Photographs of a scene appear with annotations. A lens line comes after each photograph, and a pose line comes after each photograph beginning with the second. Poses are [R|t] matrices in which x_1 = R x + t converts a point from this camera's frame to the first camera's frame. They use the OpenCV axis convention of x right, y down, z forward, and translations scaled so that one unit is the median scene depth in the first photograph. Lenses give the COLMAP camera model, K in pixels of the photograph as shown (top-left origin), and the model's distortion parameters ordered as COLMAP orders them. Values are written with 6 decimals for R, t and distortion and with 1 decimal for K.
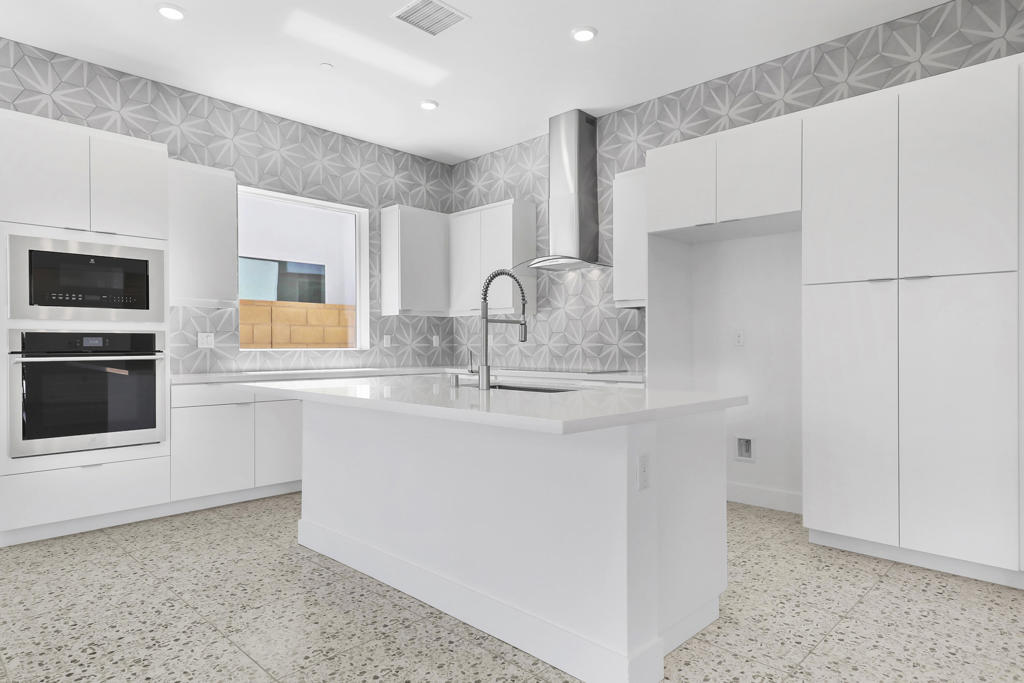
lens RADIAL K [[590.3, 0, 512.0], [0, 590.3, 341.5], [0, 0, 1]] dist [-0.002546, 0.000006]
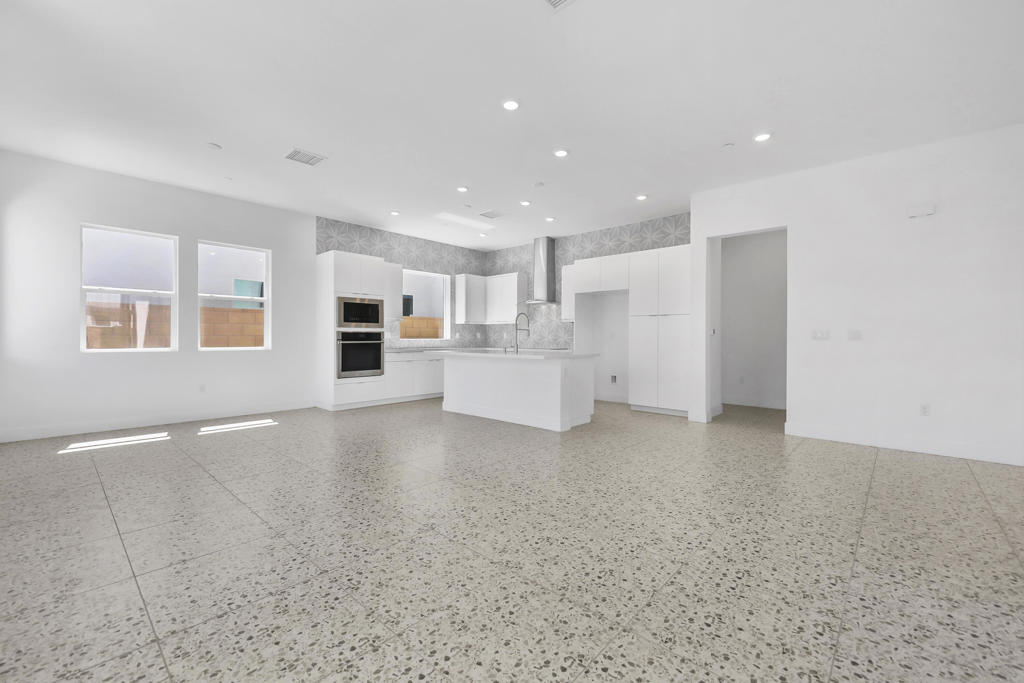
lens RADIAL K [[440.6, 0, 475.1], [0, 440.6, 346.0], [0, 0, 1]] dist [0.000853, 0.000006]
pose [[0.999048, 0.003852, -0.043444, -0.091576], [-0.002765, 0.999682, 0.025061, -0.003547], [0.043526, -0.024917, 0.998742, -0.735708]]
